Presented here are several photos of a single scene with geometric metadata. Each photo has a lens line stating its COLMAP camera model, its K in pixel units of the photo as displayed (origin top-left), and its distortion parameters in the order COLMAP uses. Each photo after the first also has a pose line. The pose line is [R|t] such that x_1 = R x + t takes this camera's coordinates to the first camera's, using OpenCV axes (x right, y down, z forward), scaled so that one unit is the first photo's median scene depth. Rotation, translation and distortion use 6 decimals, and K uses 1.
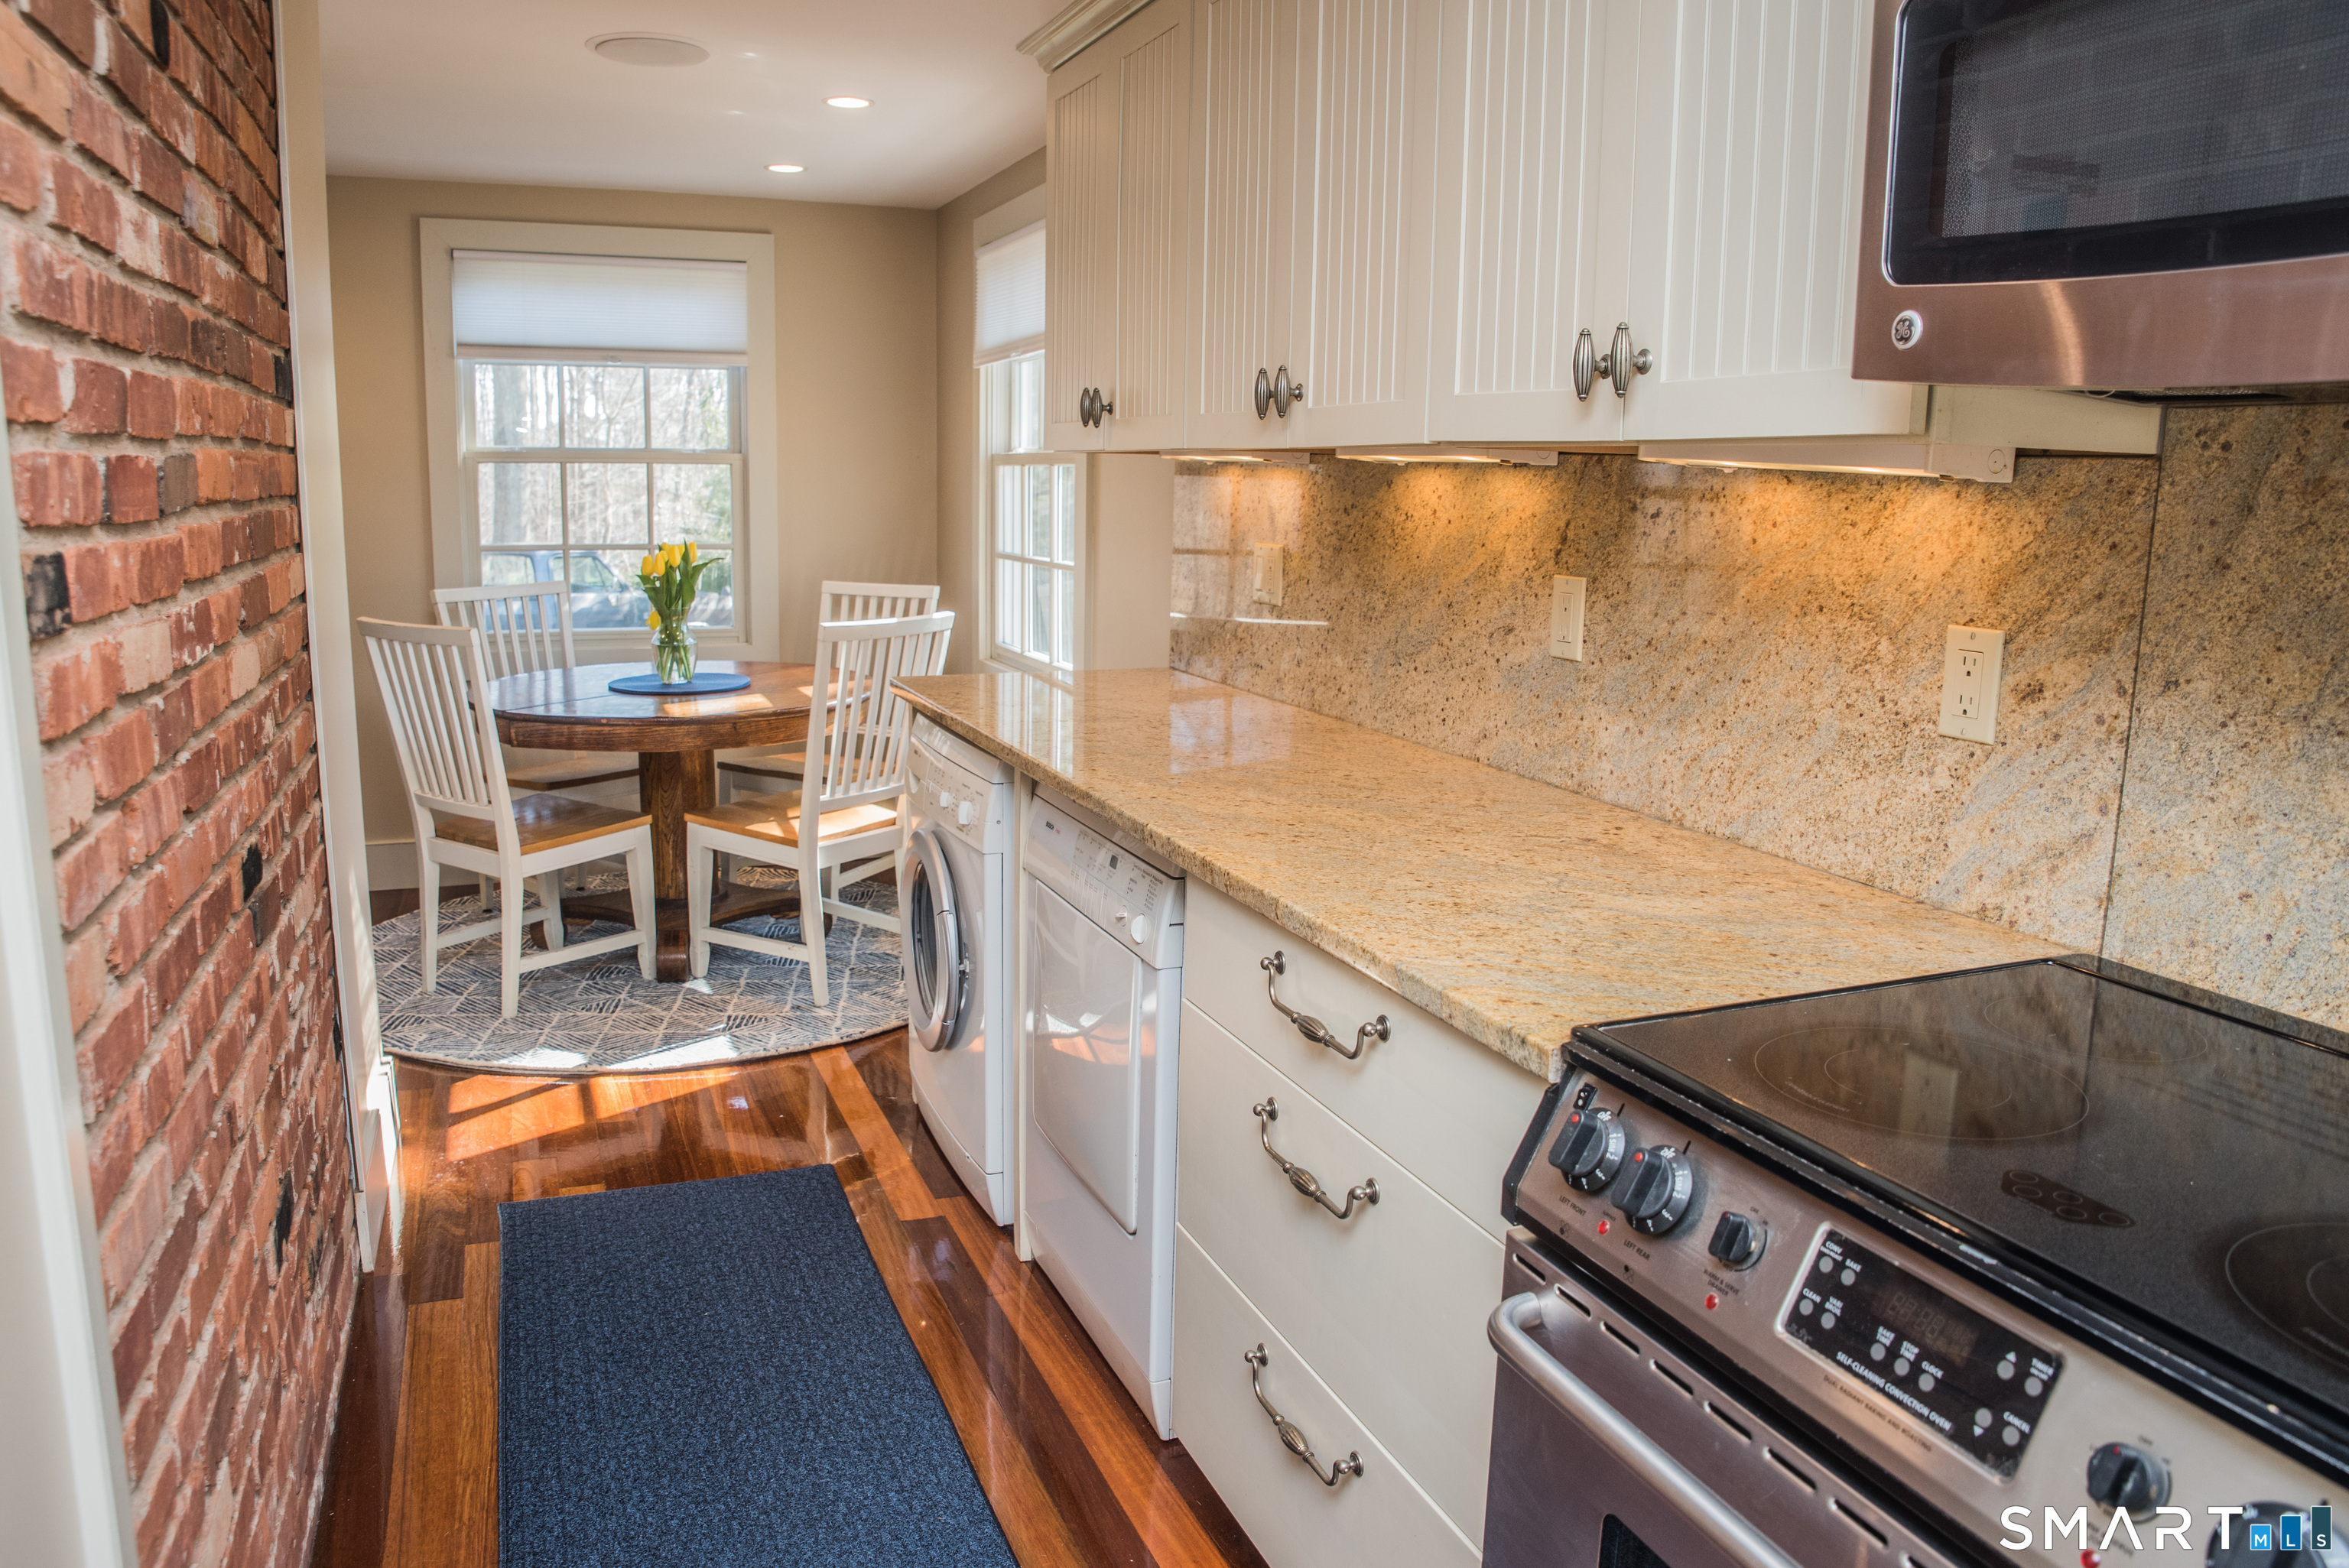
lens RADIAL K [[1651.2, 0, 1159.1], [0, 1651.2, 776.1], [0, 0, 1]] dist [-0.131581, 0.089960]
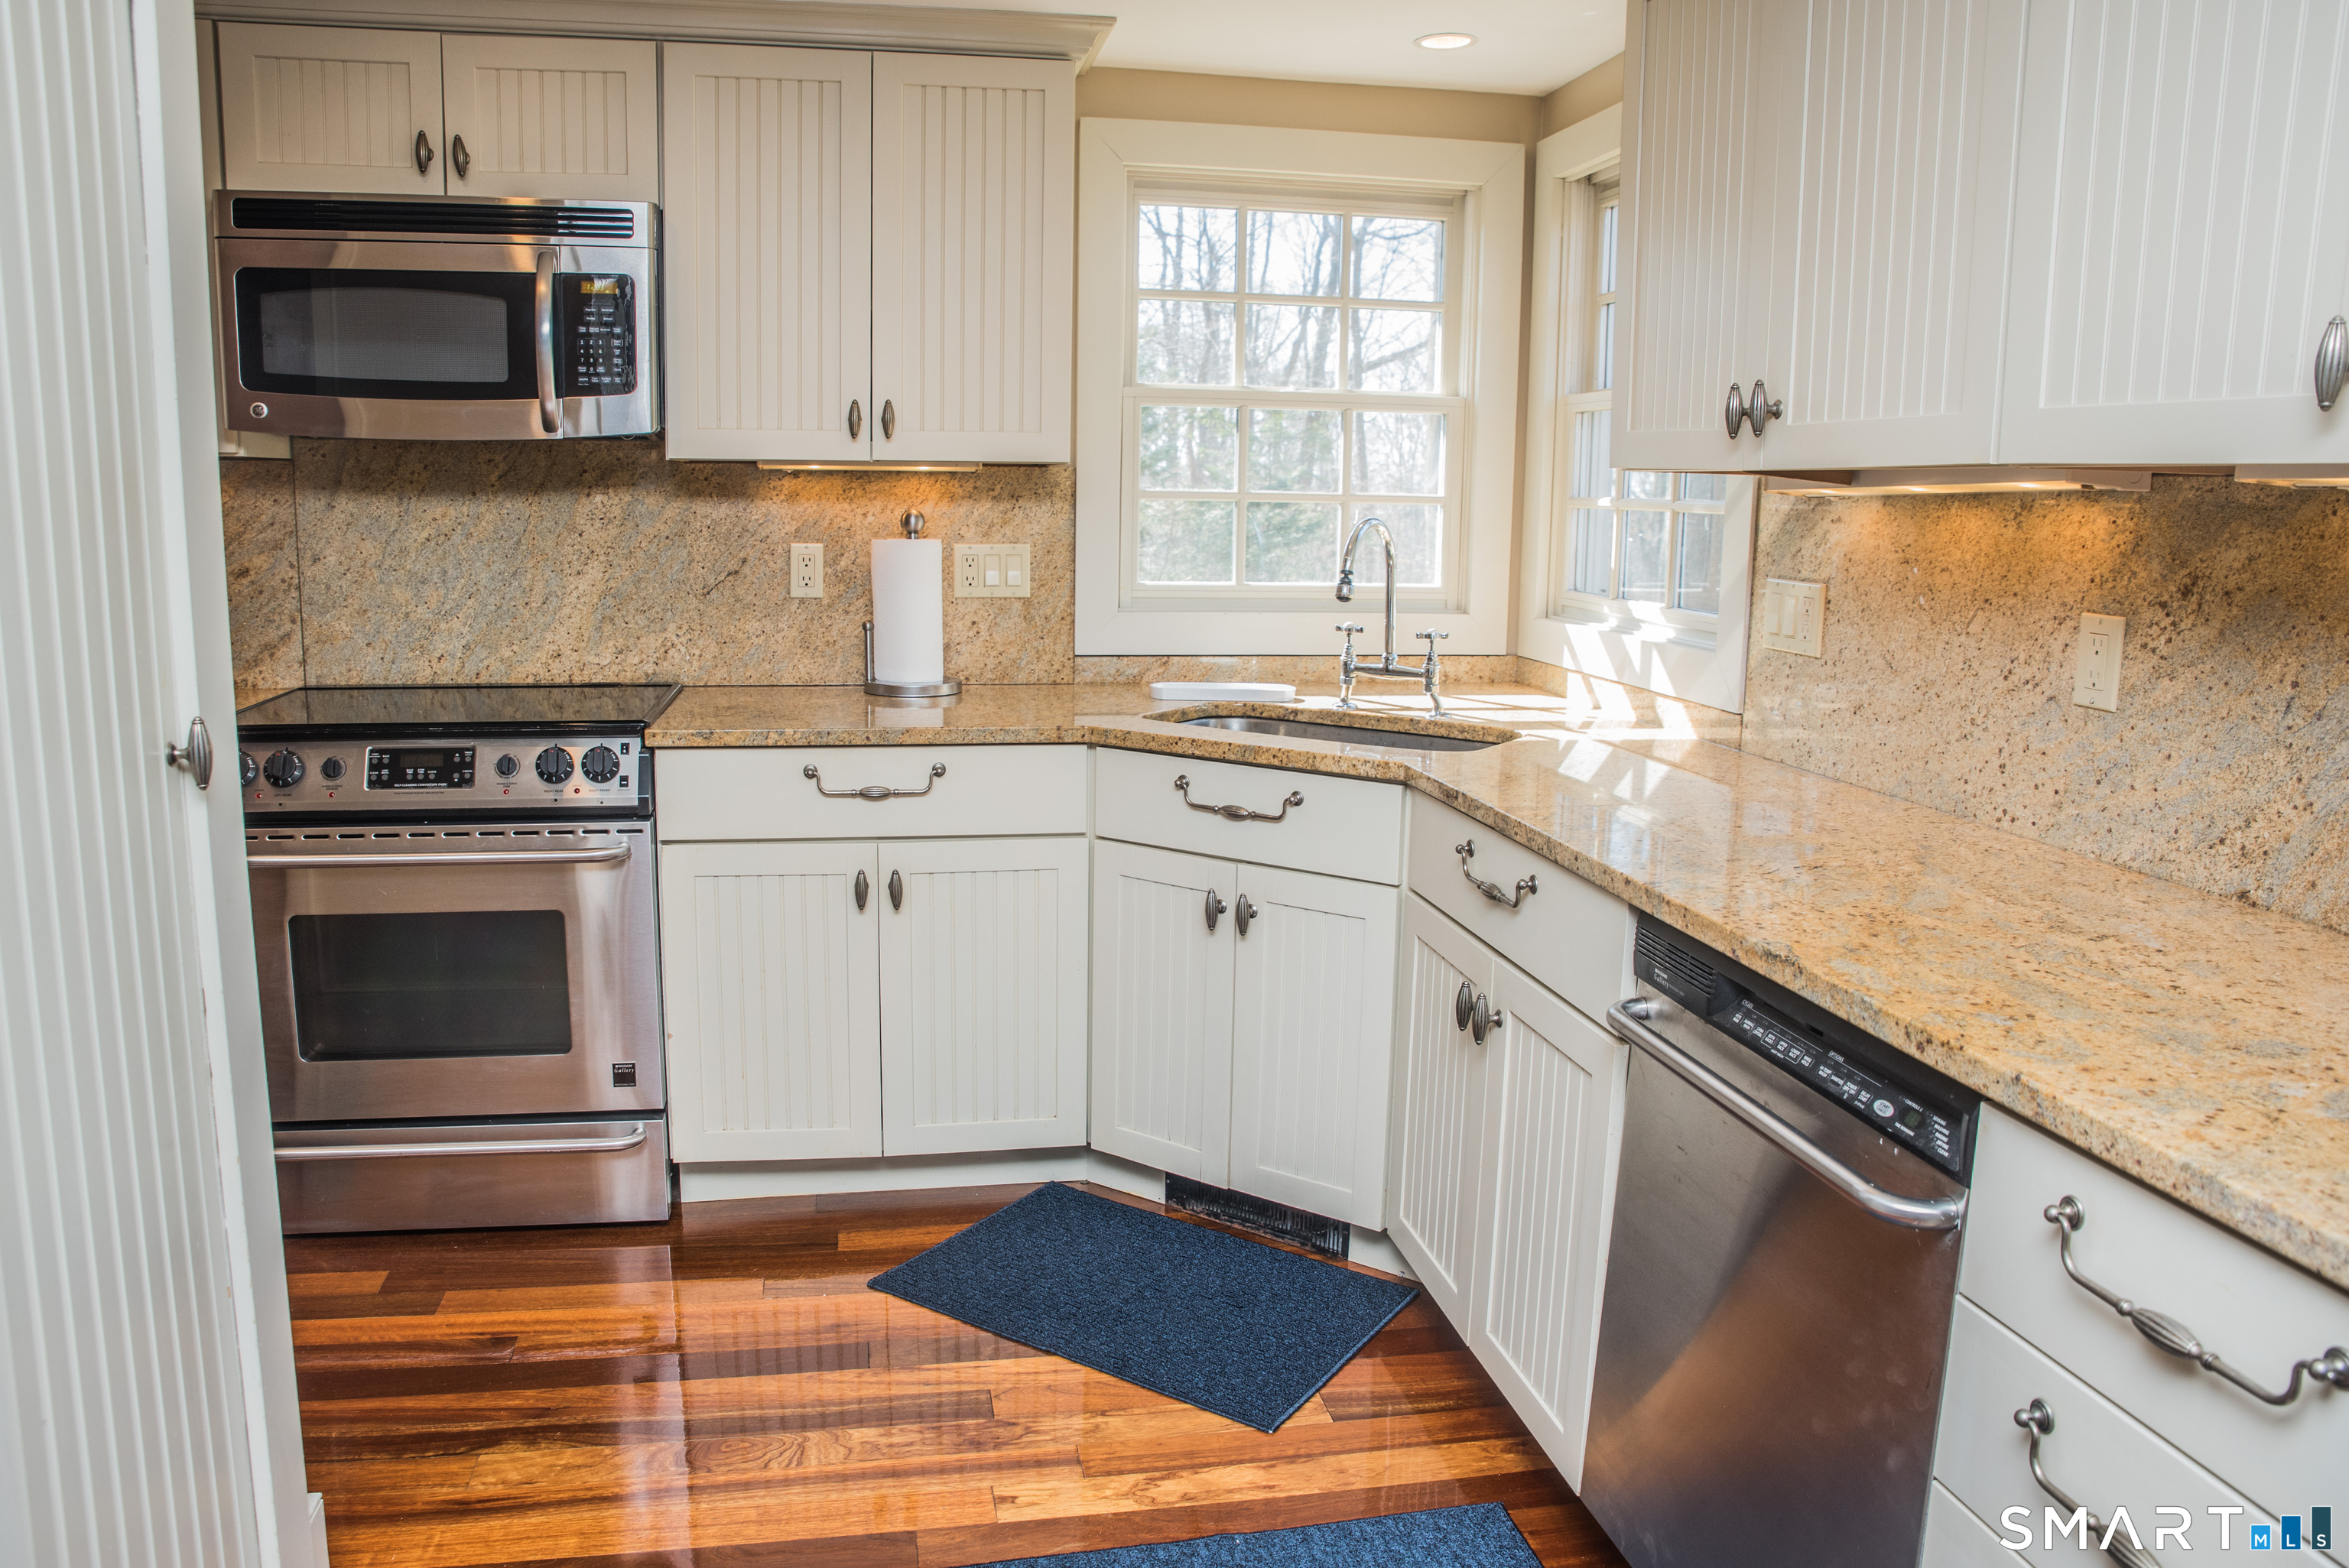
lens RADIAL K [[1653.9, 0, 1163.9], [0, 1653.9, 773.8], [0, 0, 1]] dist [-0.148435, 0.120696]
pose [[0.194257, -0.181608, 0.963993, -0.846011], [0.161604, 0.975211, 0.151156, 0.055510], [-0.967548, 0.126422, 0.218790, -0.386986]]
